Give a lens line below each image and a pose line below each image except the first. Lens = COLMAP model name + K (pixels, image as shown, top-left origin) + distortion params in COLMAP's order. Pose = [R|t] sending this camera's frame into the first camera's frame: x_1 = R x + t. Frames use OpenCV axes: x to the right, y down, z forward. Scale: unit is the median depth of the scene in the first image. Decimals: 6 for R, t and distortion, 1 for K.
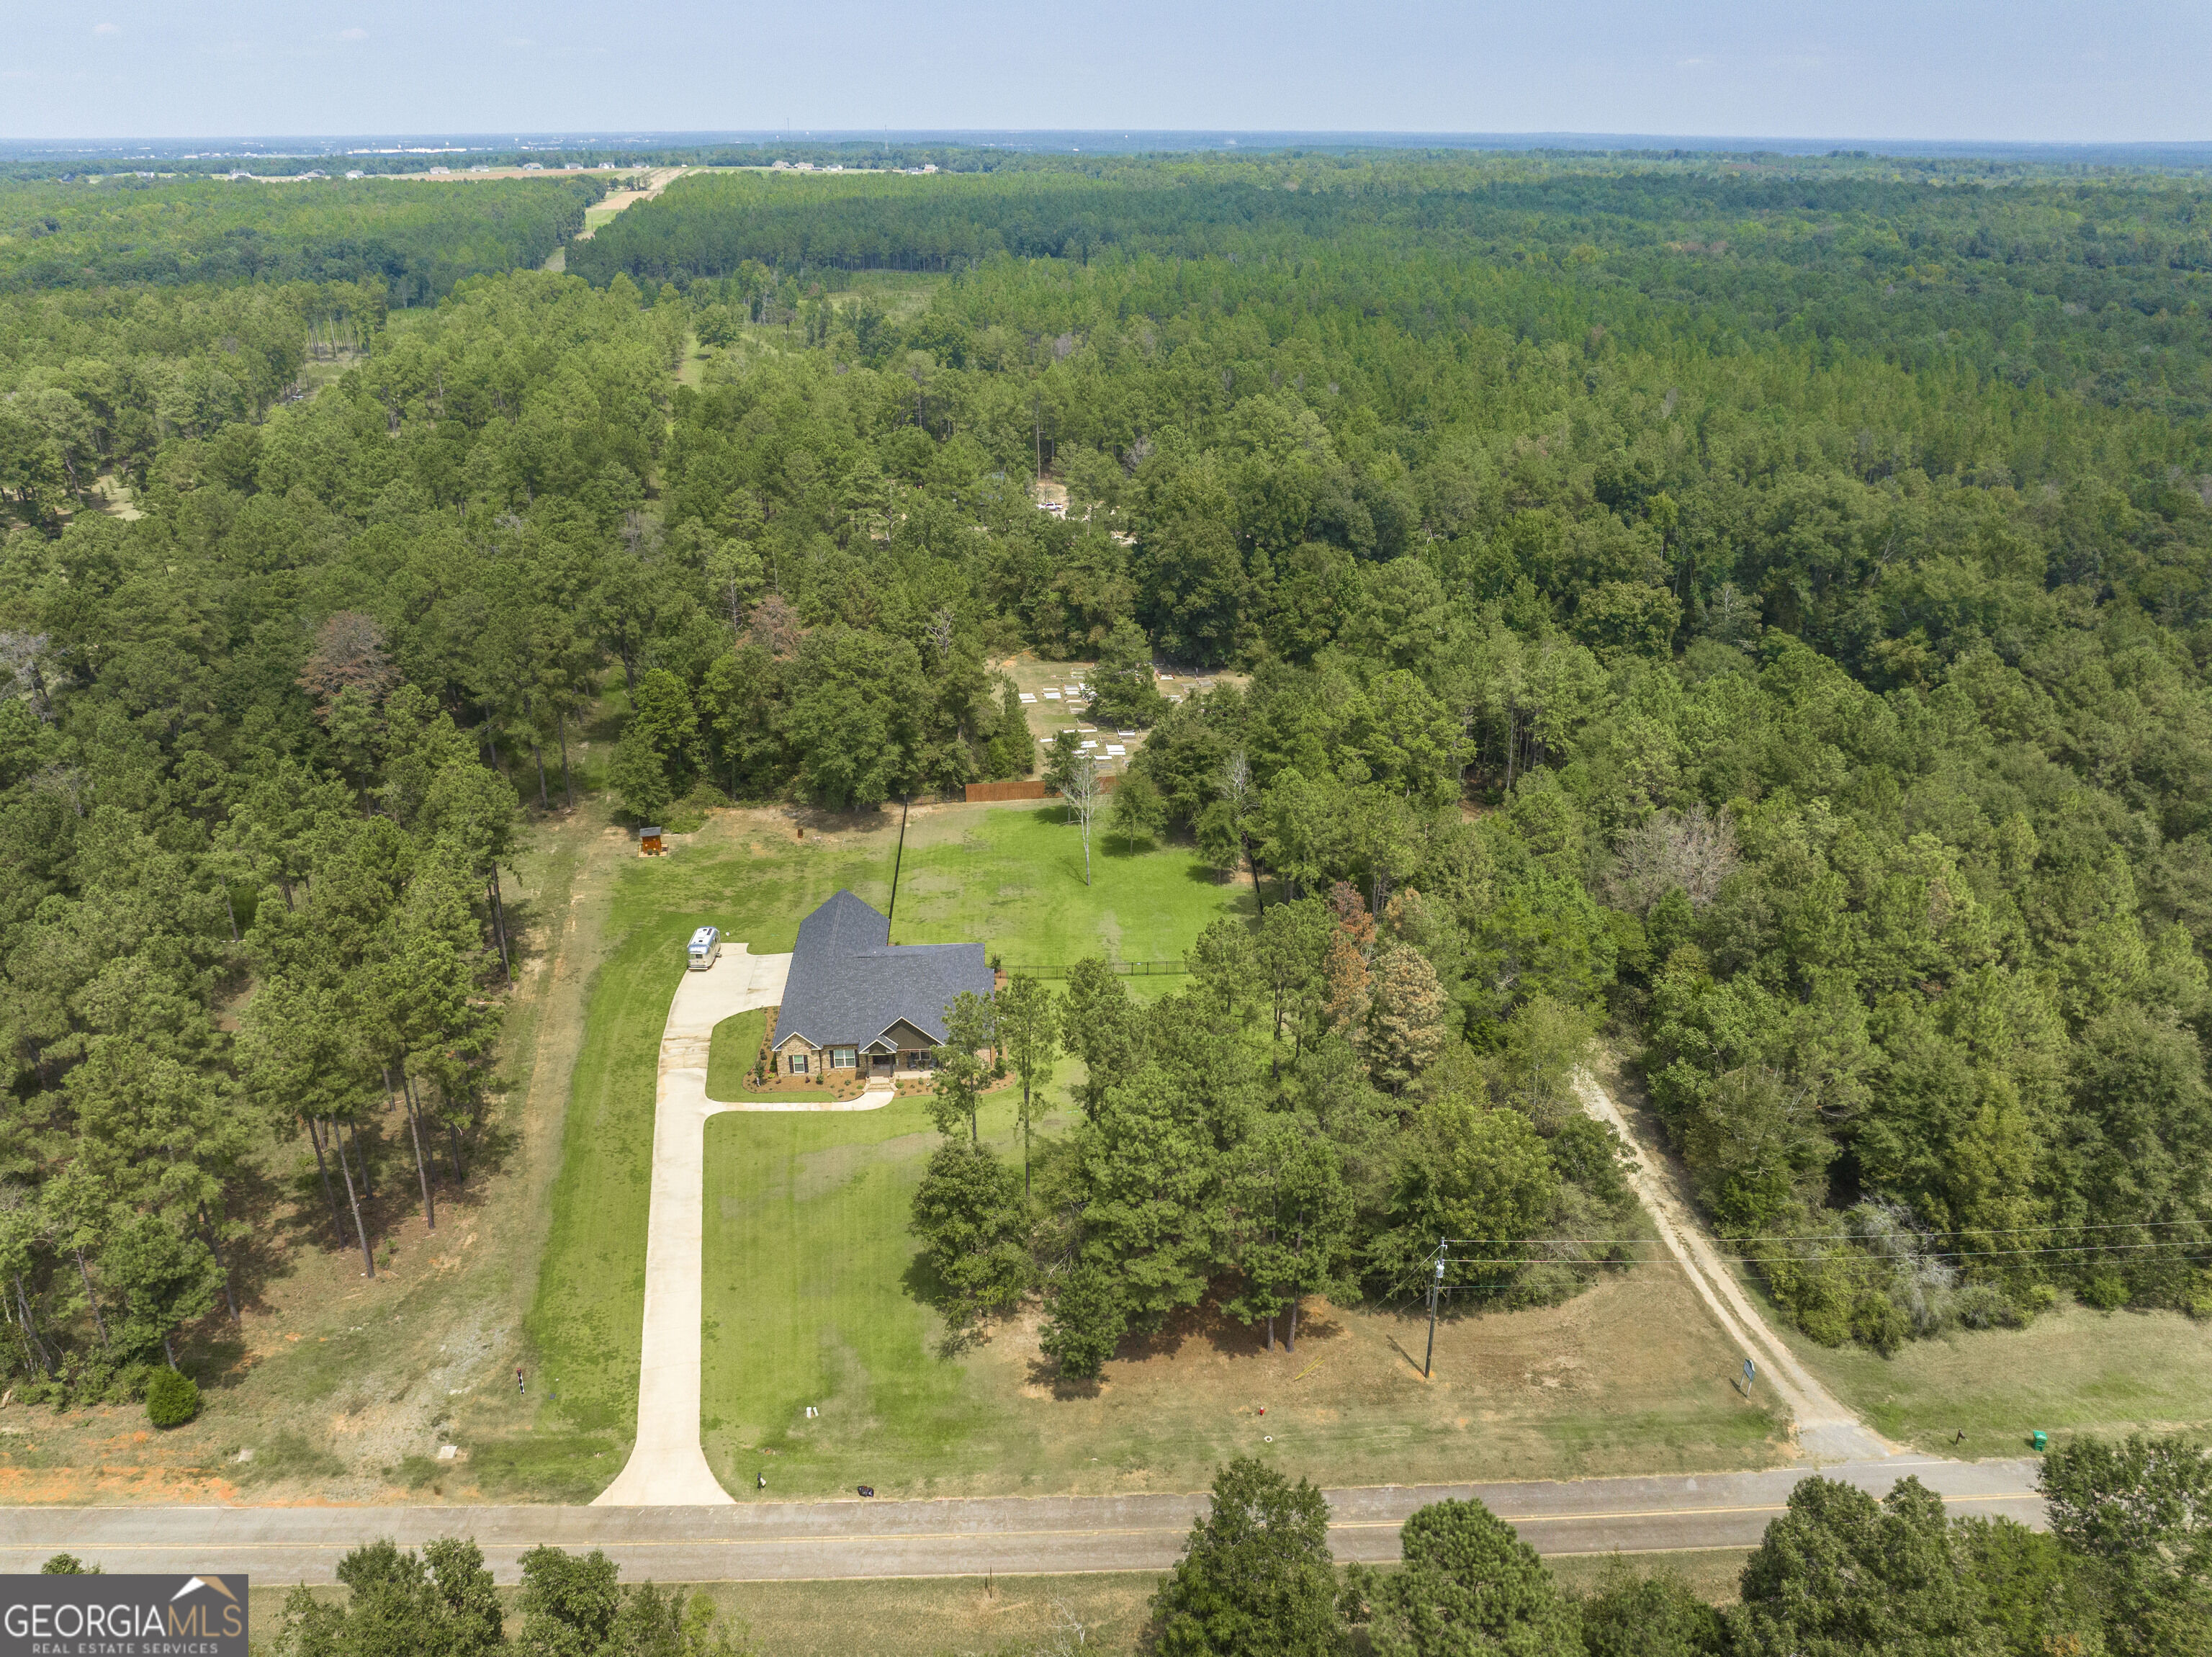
lens RADIAL K [[1608.1, 0, 1106.0], [0, 1608.1, 828.5], [0, 0, 1]] dist [-0.047756, 0.007948]
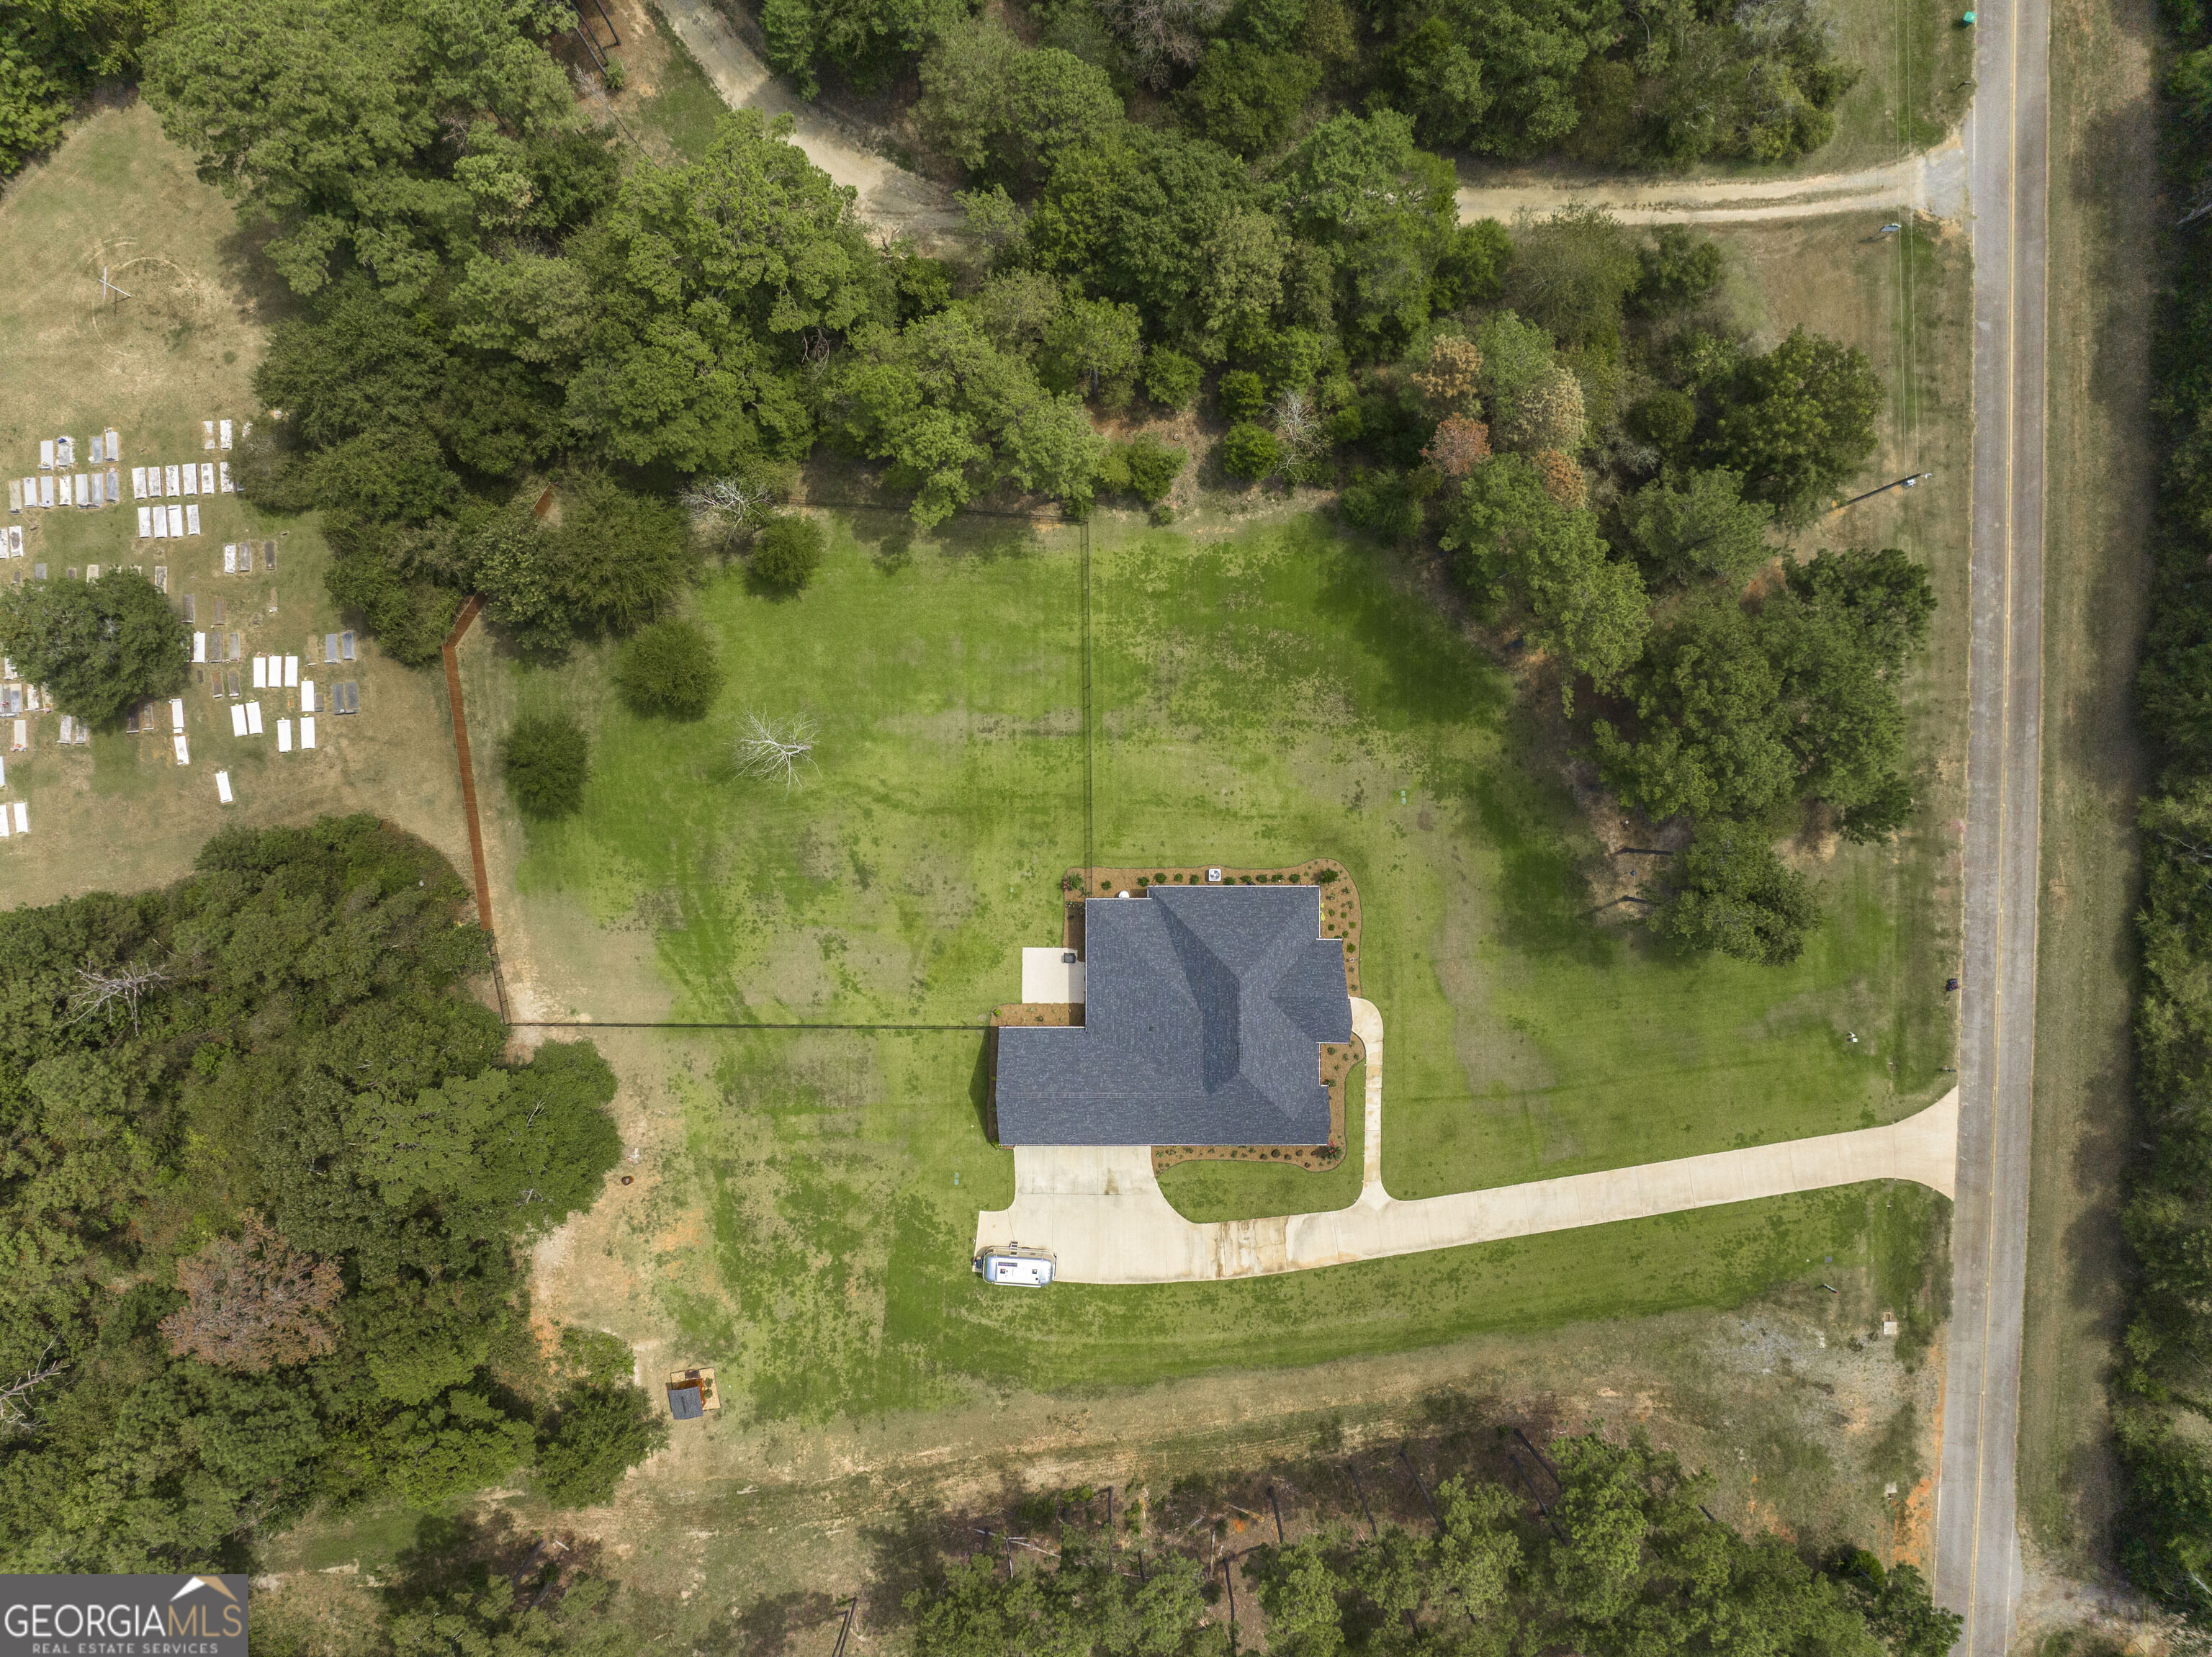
lens RADIAL K [[1608.1, 0, 1106.0], [0, 1608.1, 828.5], [0, 0, 1]] dist [-0.047756, 0.007948]
pose [[0.061074, -0.997990, -0.016912, -0.032550], [0.408607, 0.009540, 0.912661, -0.699979], [-0.910665, -0.062650, 0.408368, 0.770204]]
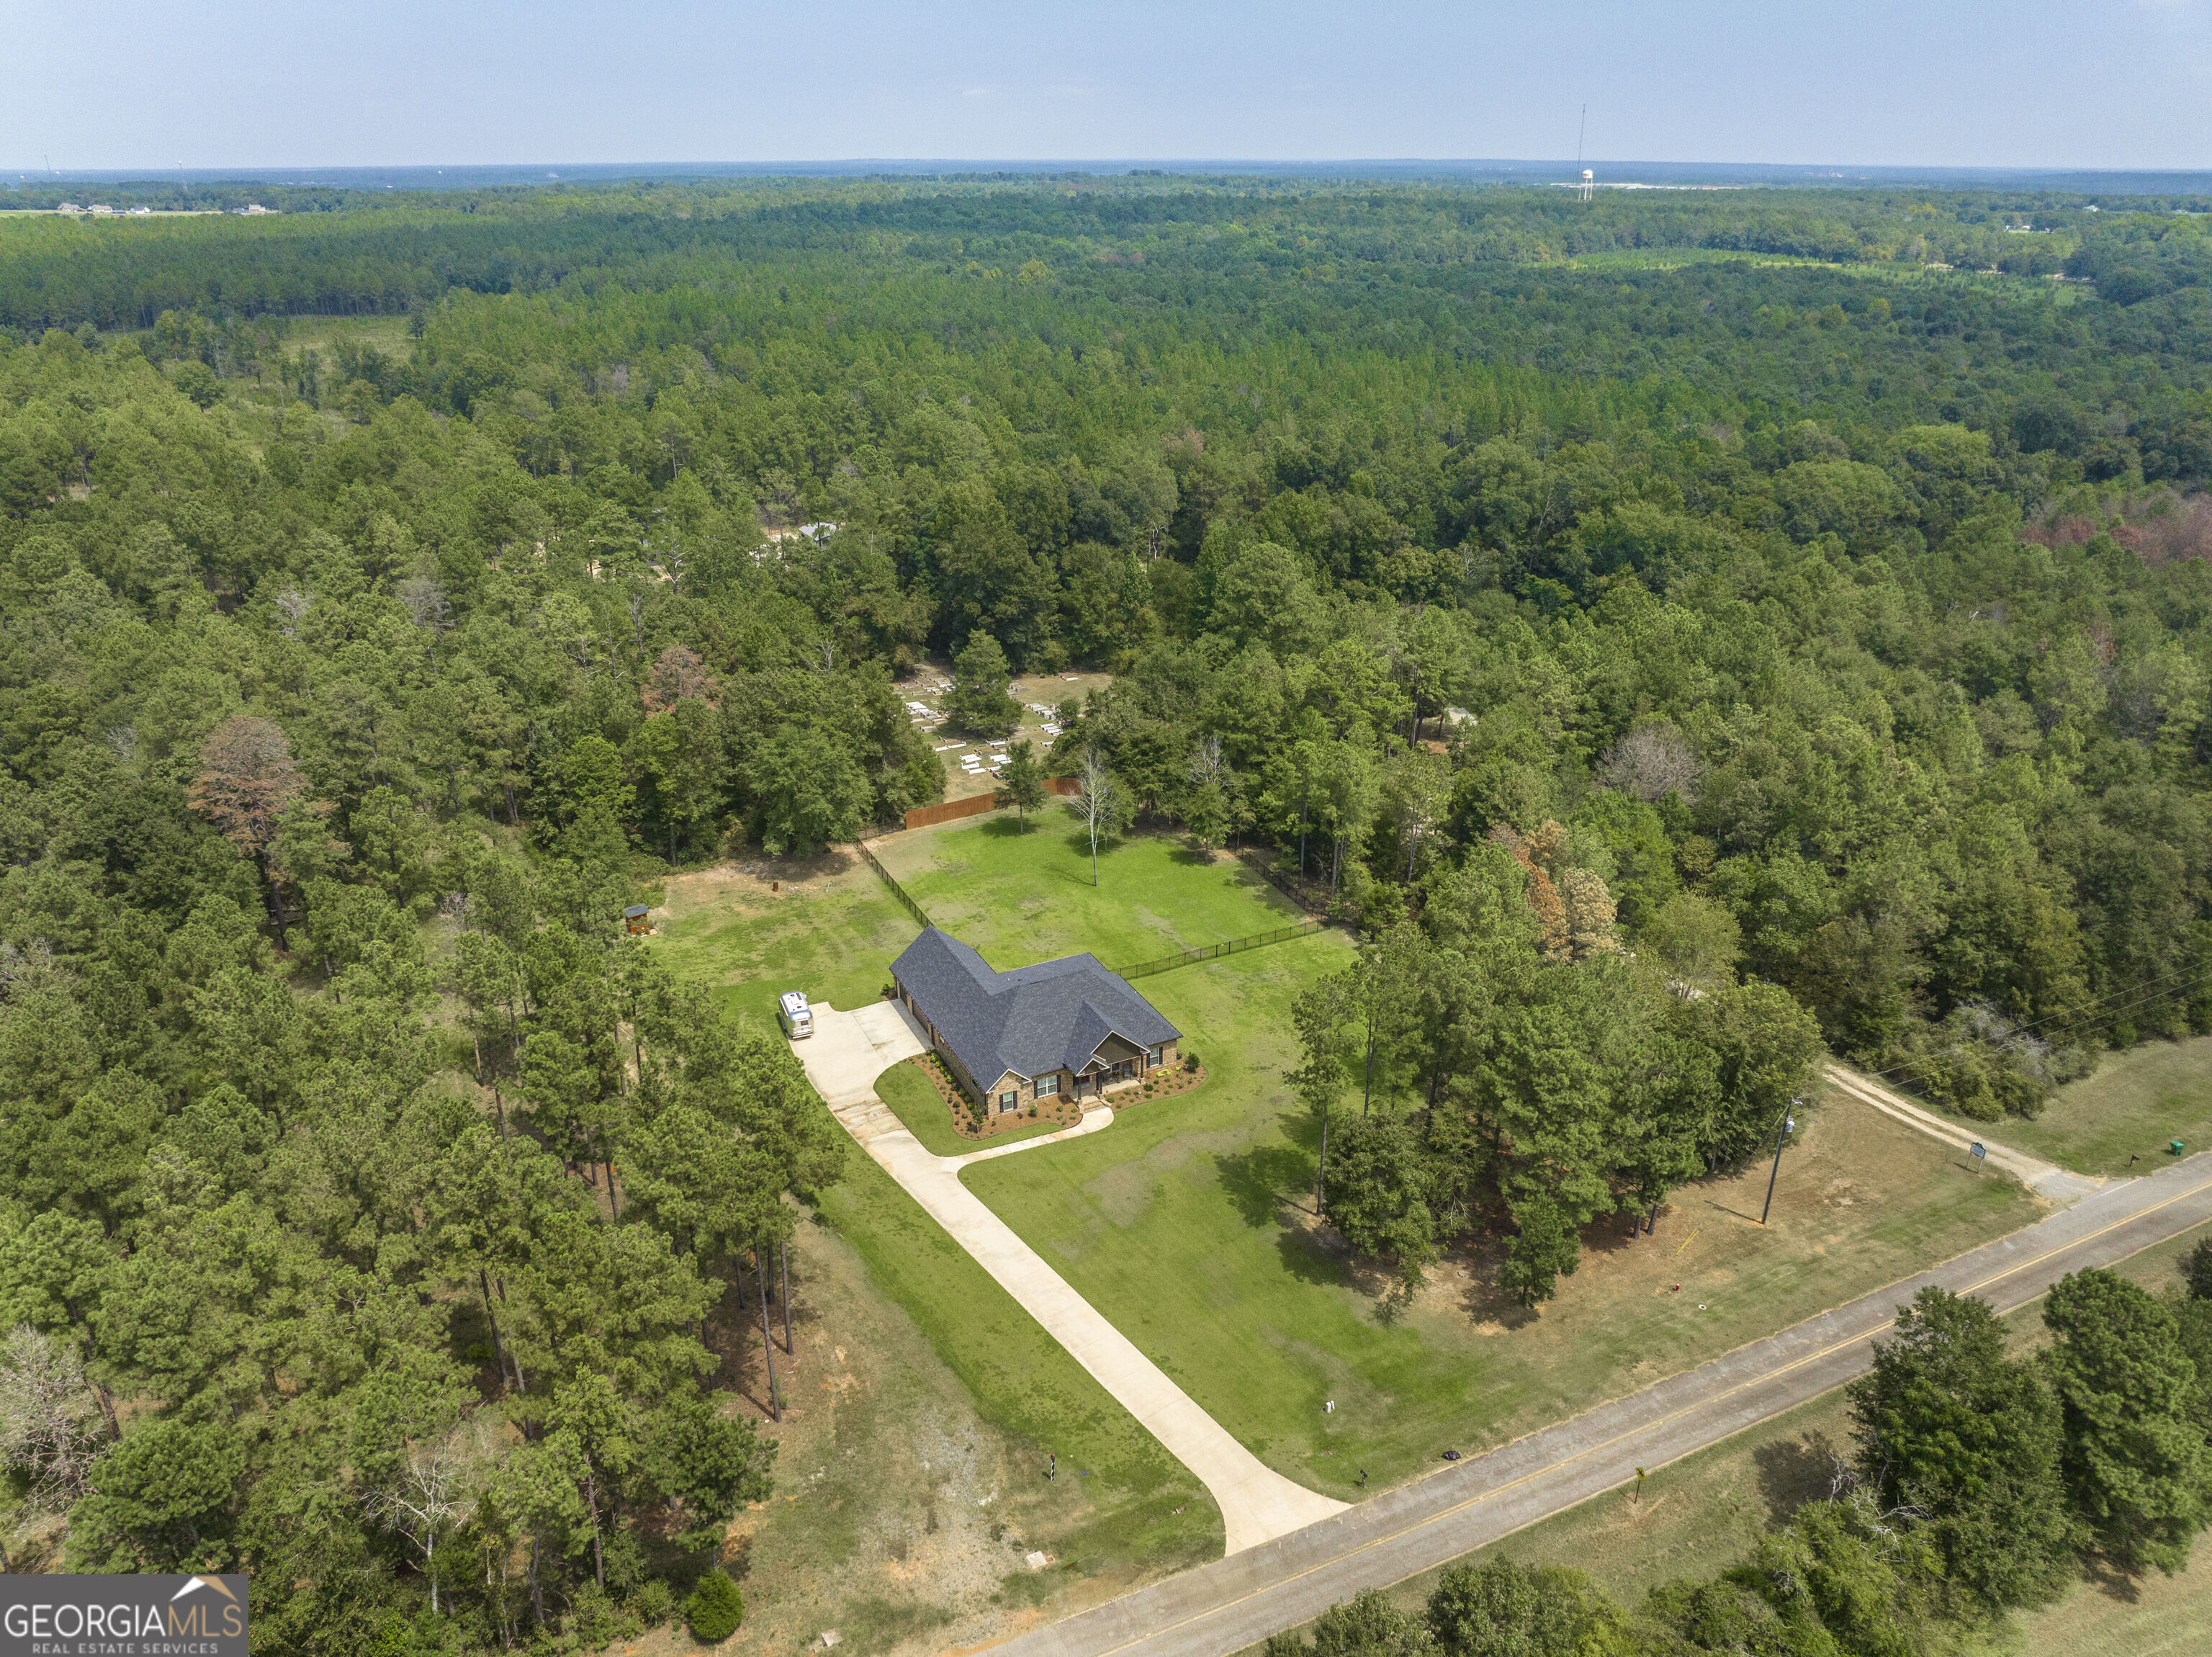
lens RADIAL K [[1555.1, 0, 1106.0], [0, 1555.1, 828.5], [0, 0, 1]] dist [-0.042989, 0.007895]
pose [[0.921264, -0.157019, 0.355834, -0.452040], [0.158263, 0.987060, 0.025813, -0.032312], [-0.355282, 0.032535, 0.934193, 0.093013]]
